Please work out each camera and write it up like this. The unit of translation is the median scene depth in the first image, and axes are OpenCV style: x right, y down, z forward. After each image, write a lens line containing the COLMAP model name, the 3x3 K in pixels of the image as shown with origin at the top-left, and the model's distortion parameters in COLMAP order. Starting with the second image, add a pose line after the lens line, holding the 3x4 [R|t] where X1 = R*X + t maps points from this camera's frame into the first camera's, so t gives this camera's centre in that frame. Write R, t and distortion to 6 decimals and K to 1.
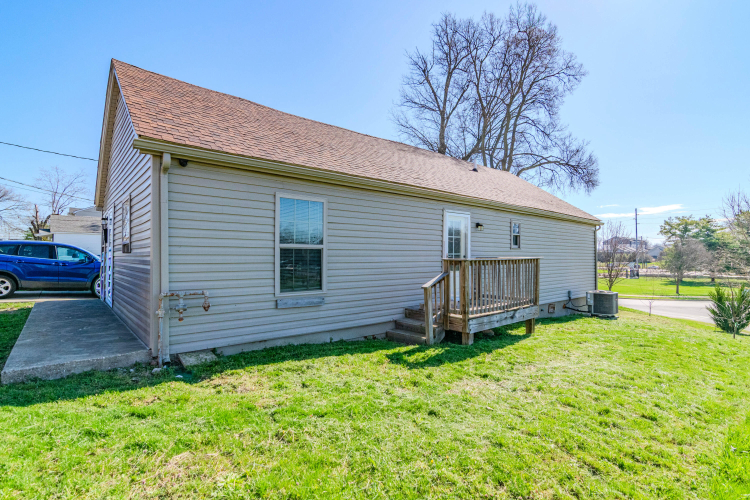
lens RADIAL K [[372.2, 0, 379.1], [0, 372.2, 252.0], [0, 0, 1]] dist [-0.005431, -0.001667]
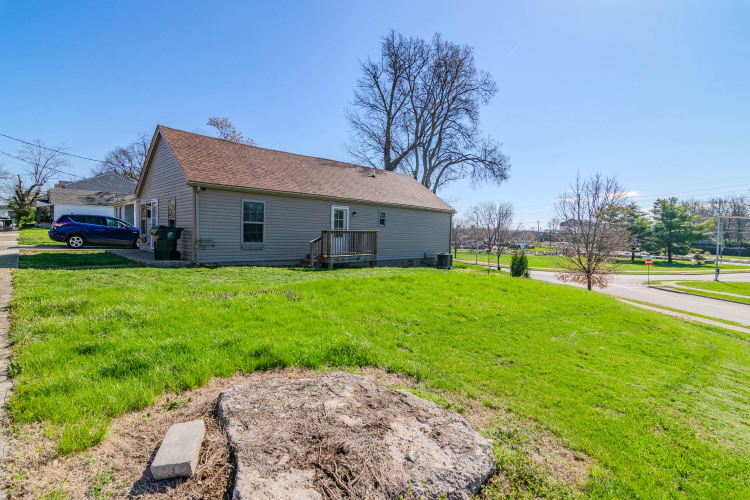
lens RADIAL K [[385.0, 0, 385.6], [0, 385.0, 253.2], [0, 0, 1]] dist [-0.004930, -0.000666]
pose [[0.997644, 0.020405, 0.065502, 0.097351], [-0.024622, 0.997632, 0.064225, 0.000104], [-0.064037, -0.065687, 0.995783, -0.305535]]
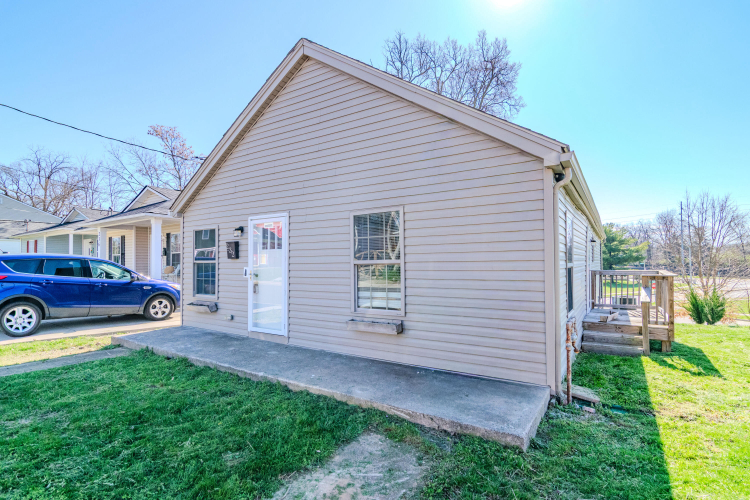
lens RADIAL K [[369.5, 0, 374.5], [0, 369.5, 257.6], [0, 0, 1]] dist [-0.002094, -0.000321]
pose [[0.958512, -0.003690, 0.285029, -0.201891], [0.003896, 0.999992, -0.000155, -0.008433], [-0.285026, 0.001259, 0.958519, 0.029478]]
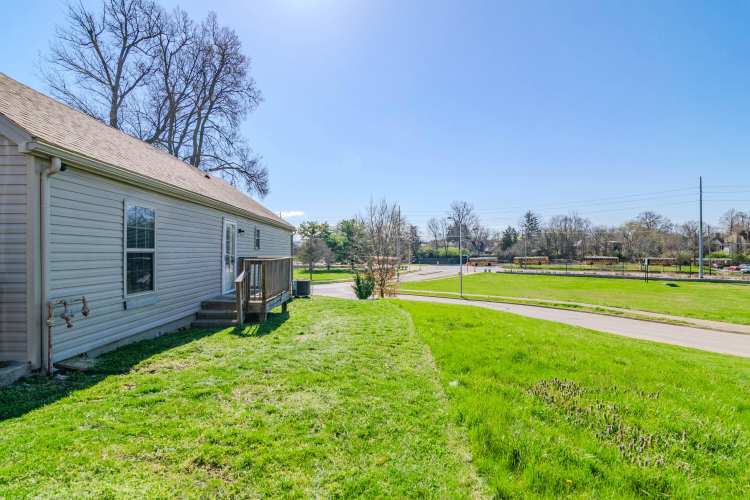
lens RADIAL K [[372.2, 0, 379.1], [0, 372.2, 252.0], [0, 0, 1]] dist [-0.005431, -0.001667]
pose [[0.627343, 0.001426, 0.778742, -0.132346], [-0.013841, 0.999861, 0.009319, -0.006551], [-0.778620, -0.016625, 0.627275, -0.045803]]
